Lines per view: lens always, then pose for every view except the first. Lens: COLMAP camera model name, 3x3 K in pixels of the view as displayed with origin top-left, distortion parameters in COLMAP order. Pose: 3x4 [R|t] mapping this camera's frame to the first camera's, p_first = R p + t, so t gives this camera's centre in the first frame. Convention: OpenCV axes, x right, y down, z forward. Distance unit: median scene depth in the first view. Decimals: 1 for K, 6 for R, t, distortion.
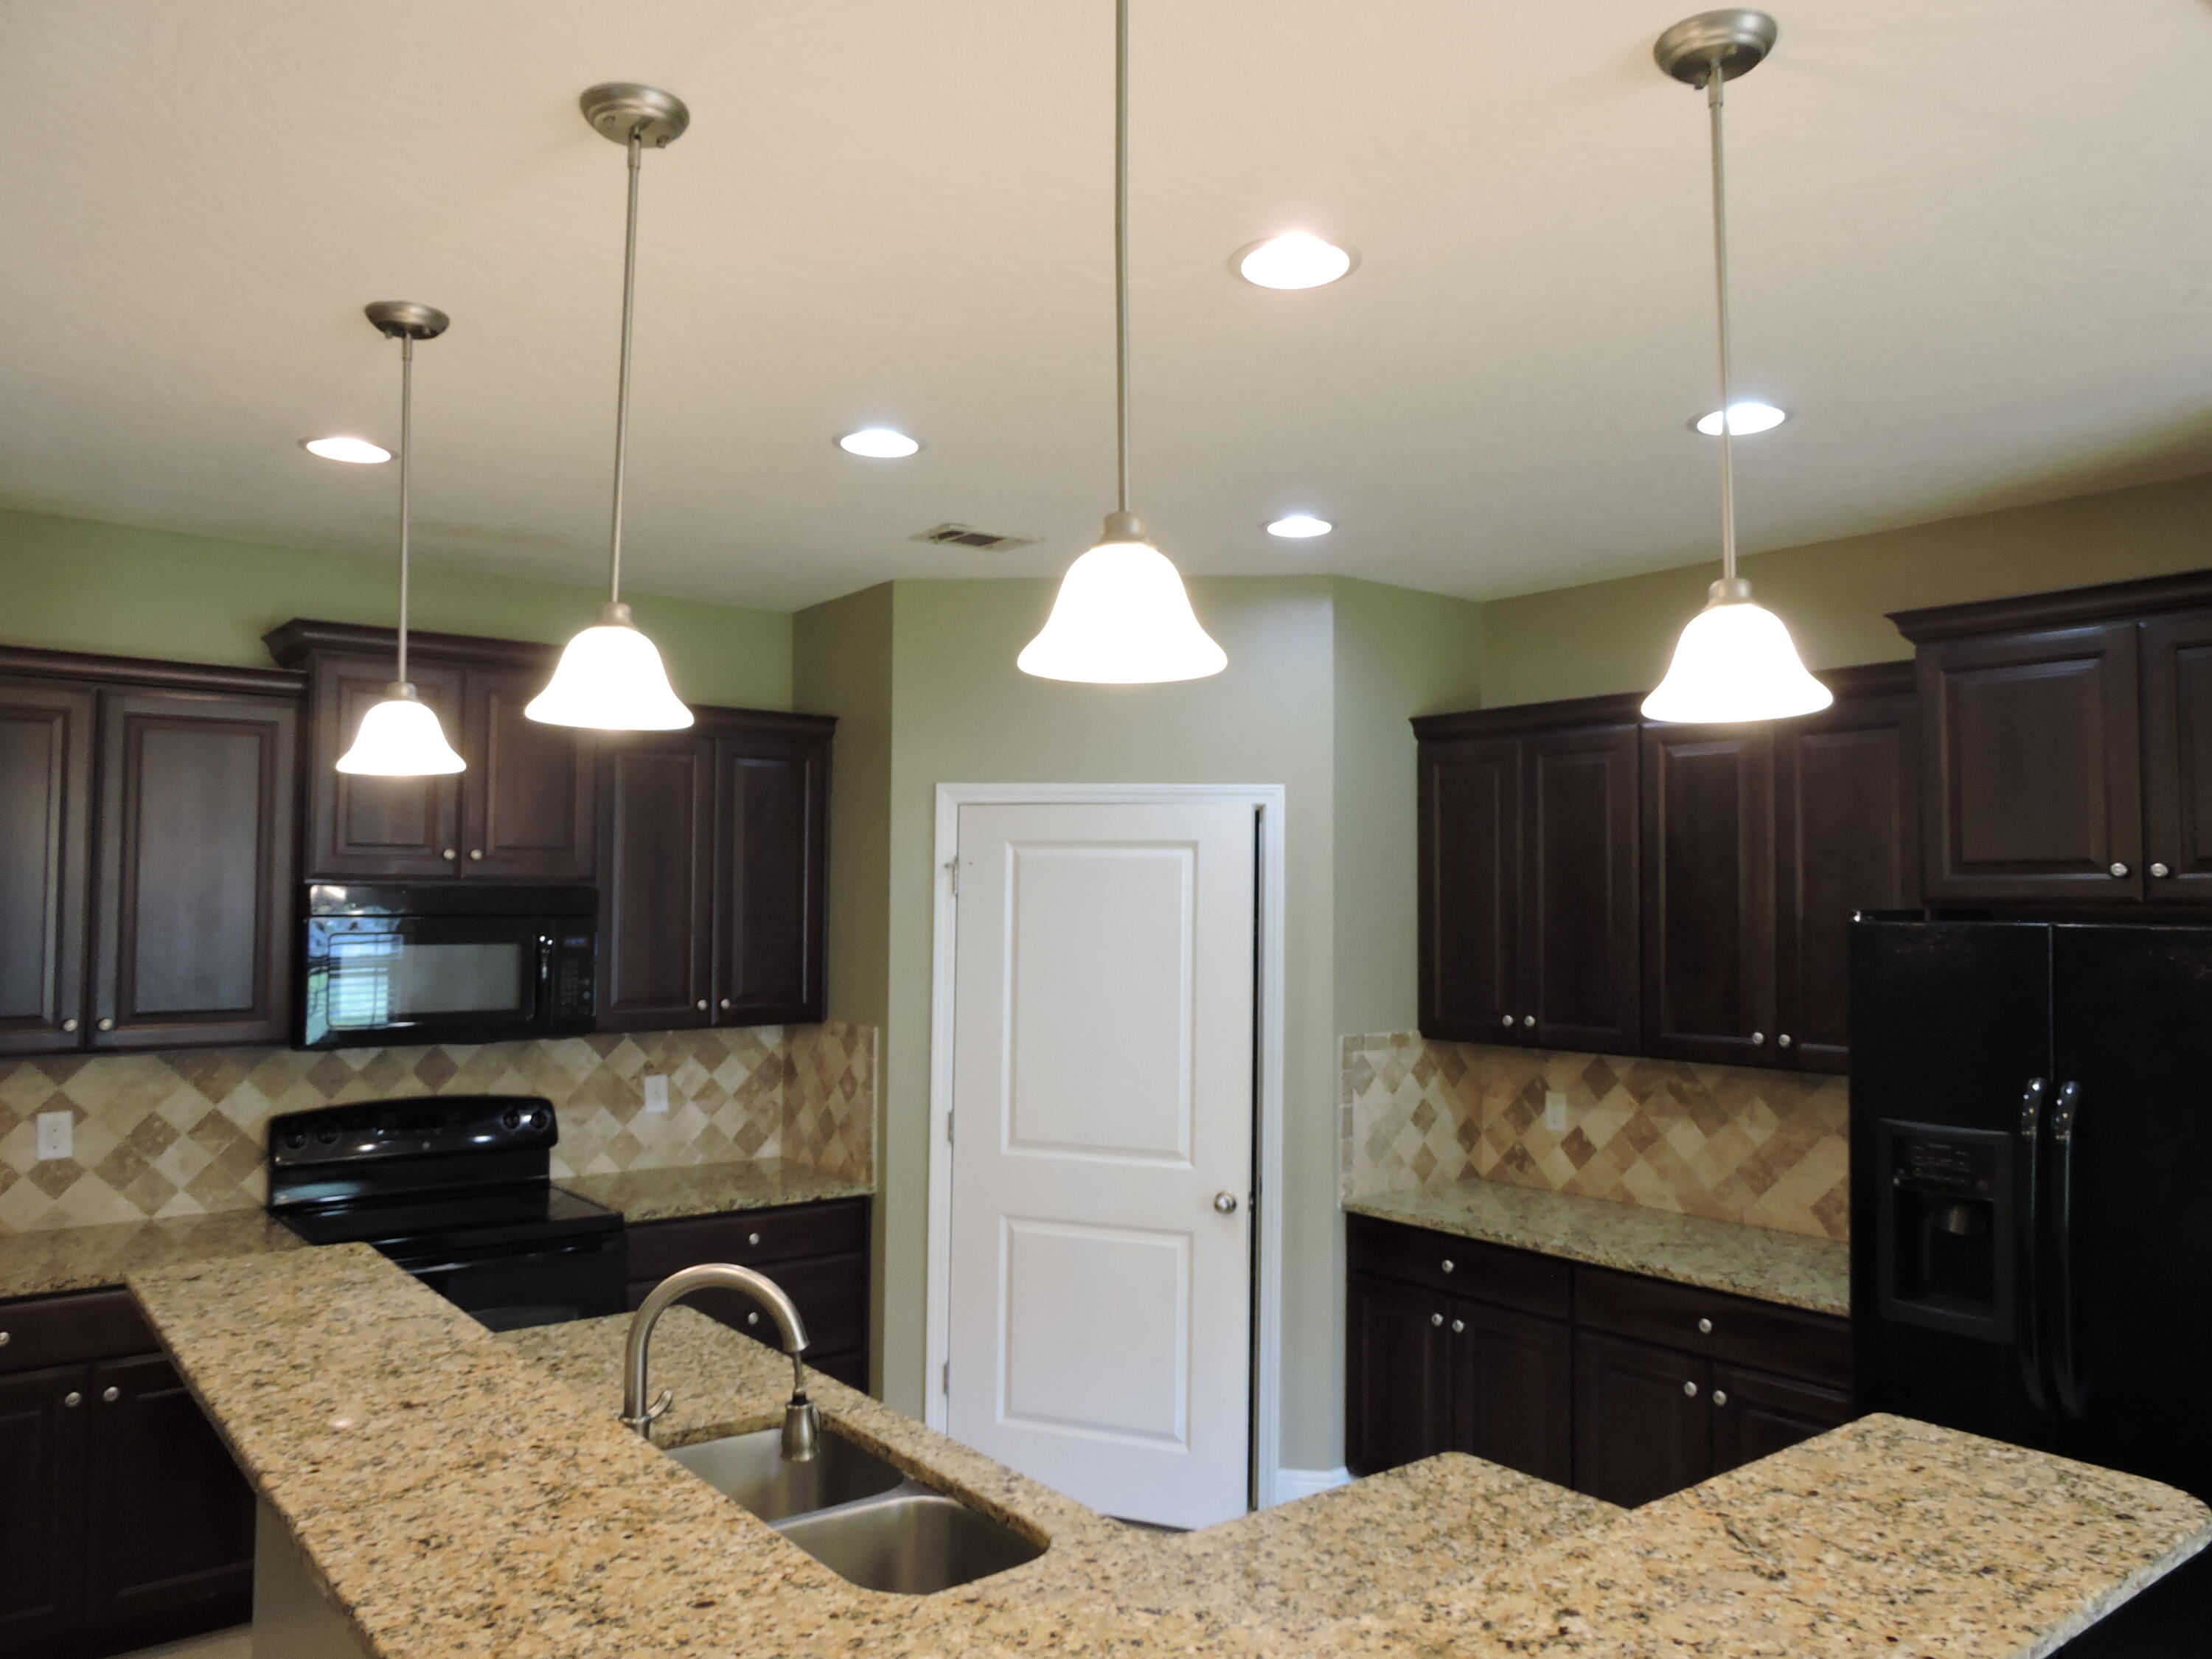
lens RADIAL K [[1607.6, 0, 1106.0], [0, 1607.6, 829.5], [0, 0, 1]] dist [0.006245, 0.003872]
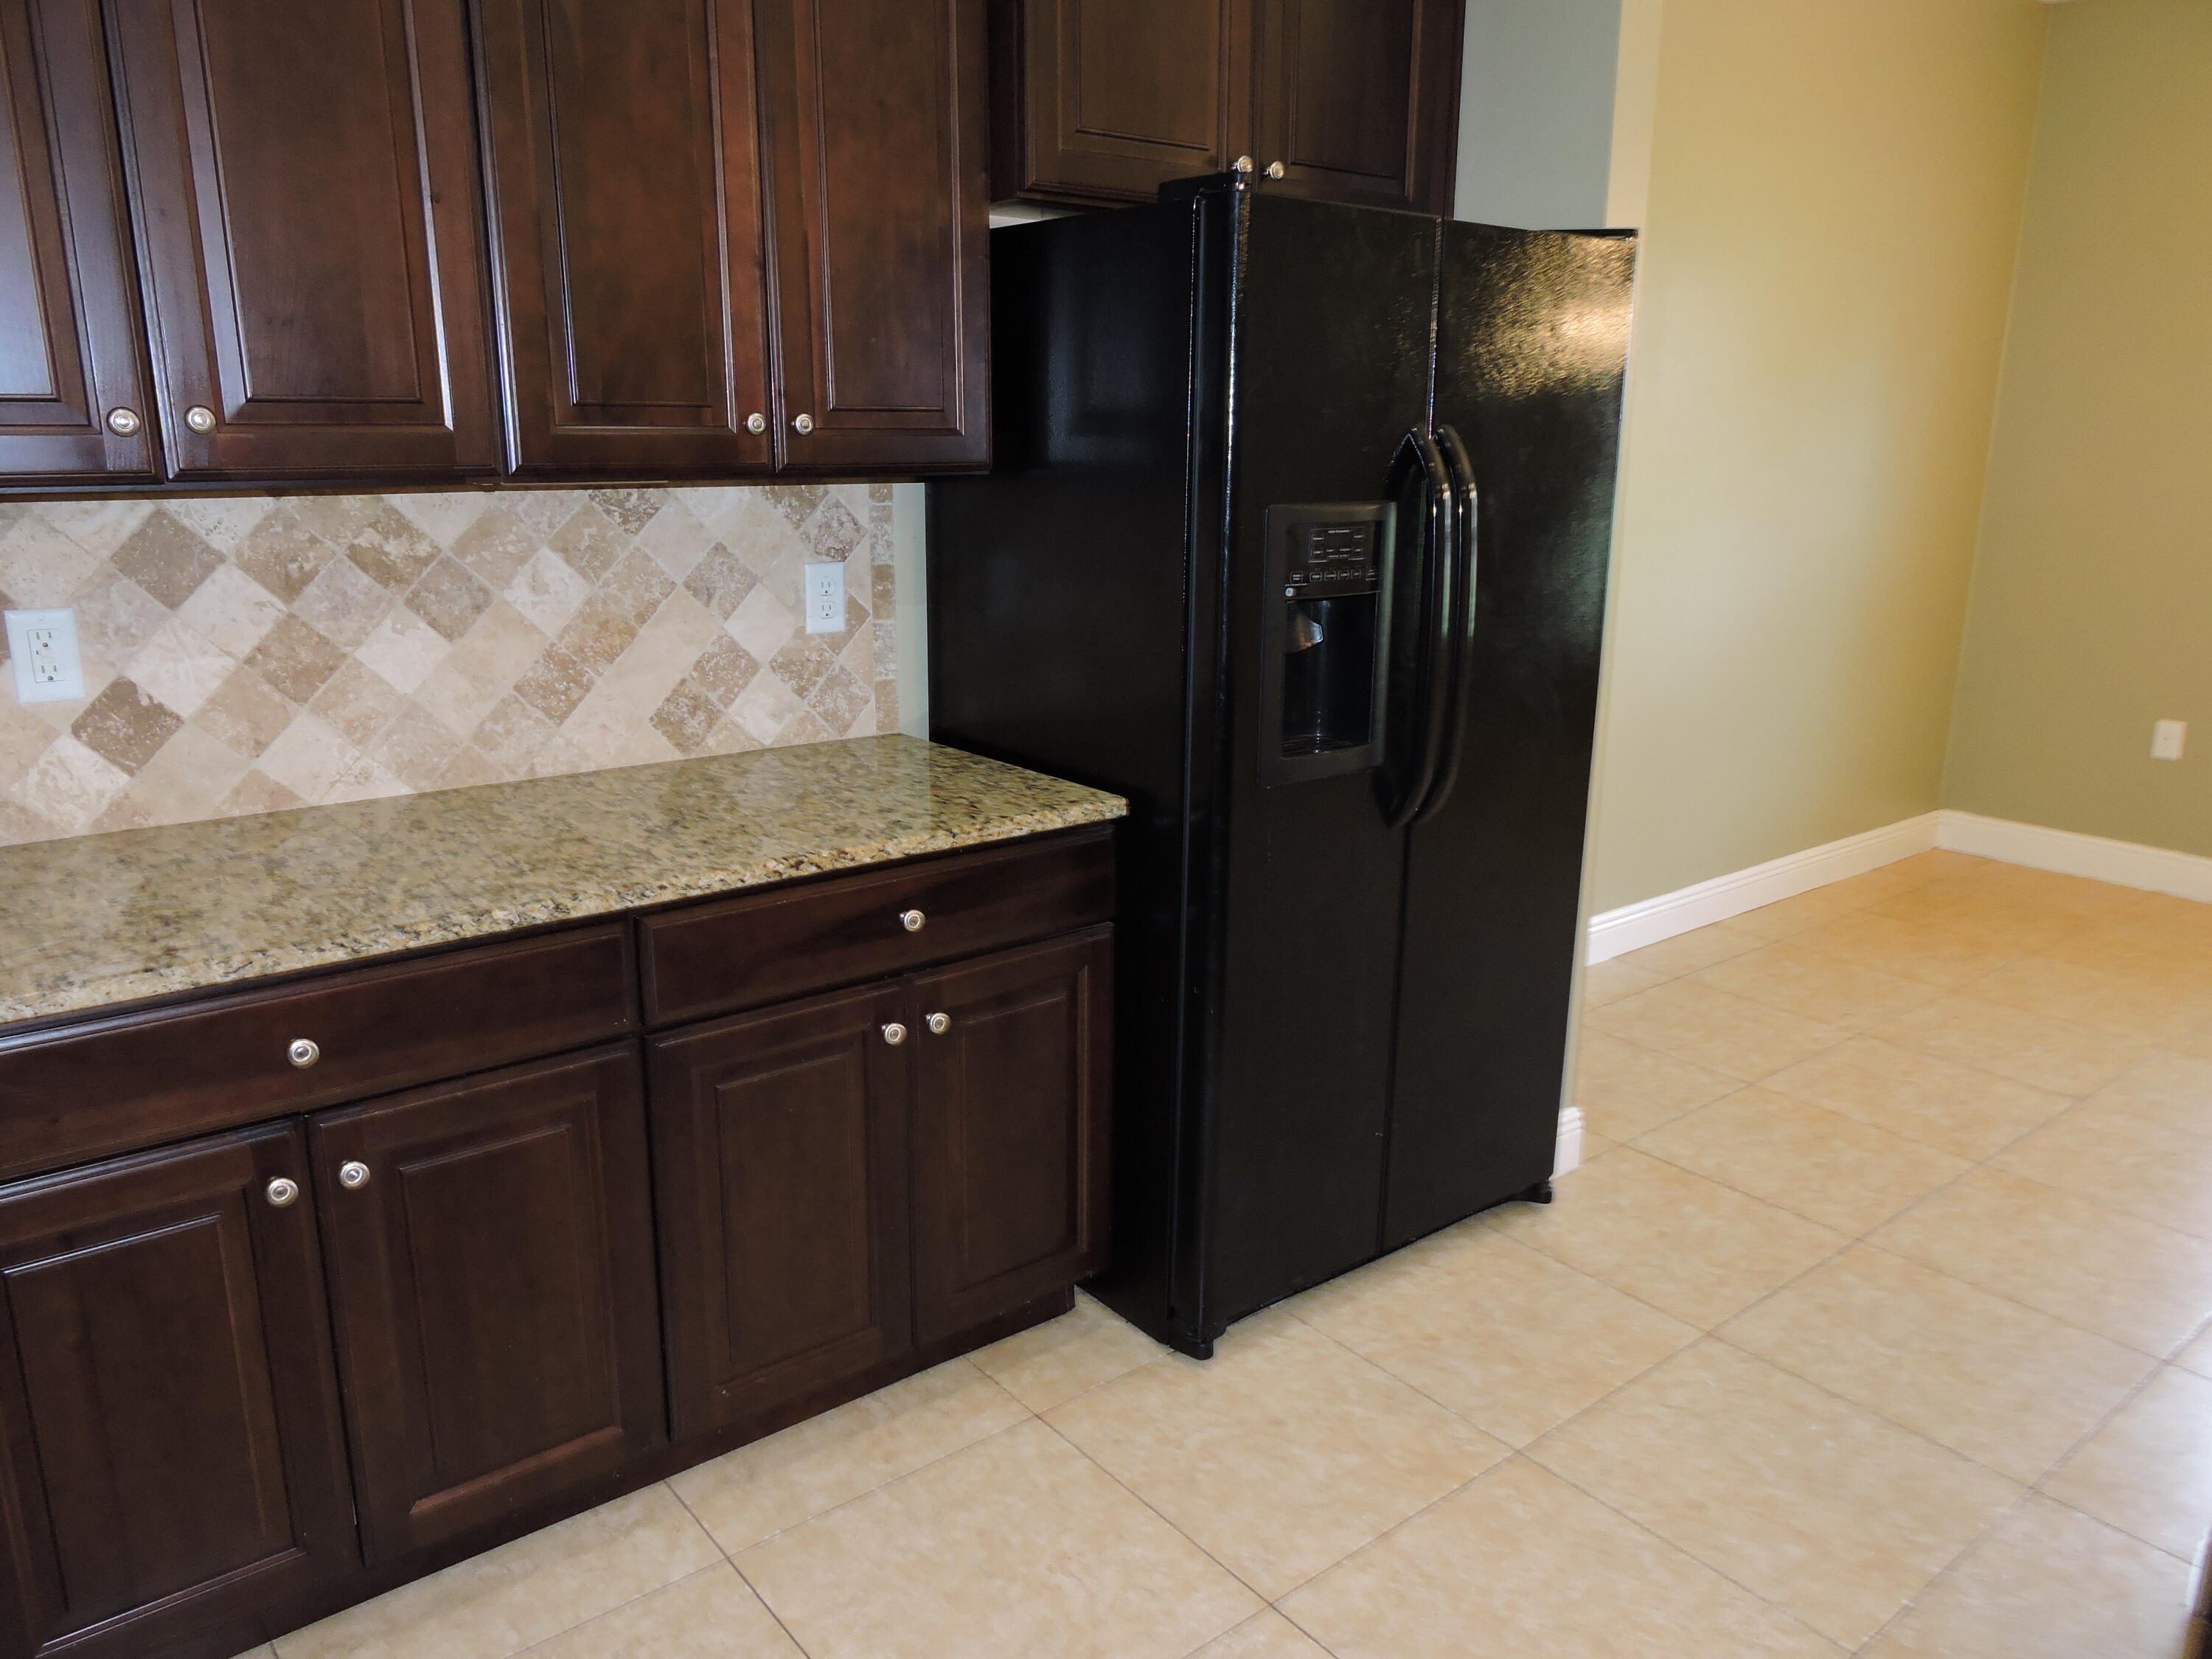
lens RADIAL K [[1607.6, 0, 1106.0], [0, 1607.6, 829.5], [0, 0, 1]] dist [0.006245, 0.003872]
pose [[-0.015487, -0.255442, 0.966700, -0.152950], [-0.055300, 0.965555, 0.254253, 0.105759], [-0.998350, -0.049521, -0.029080, 0.799837]]
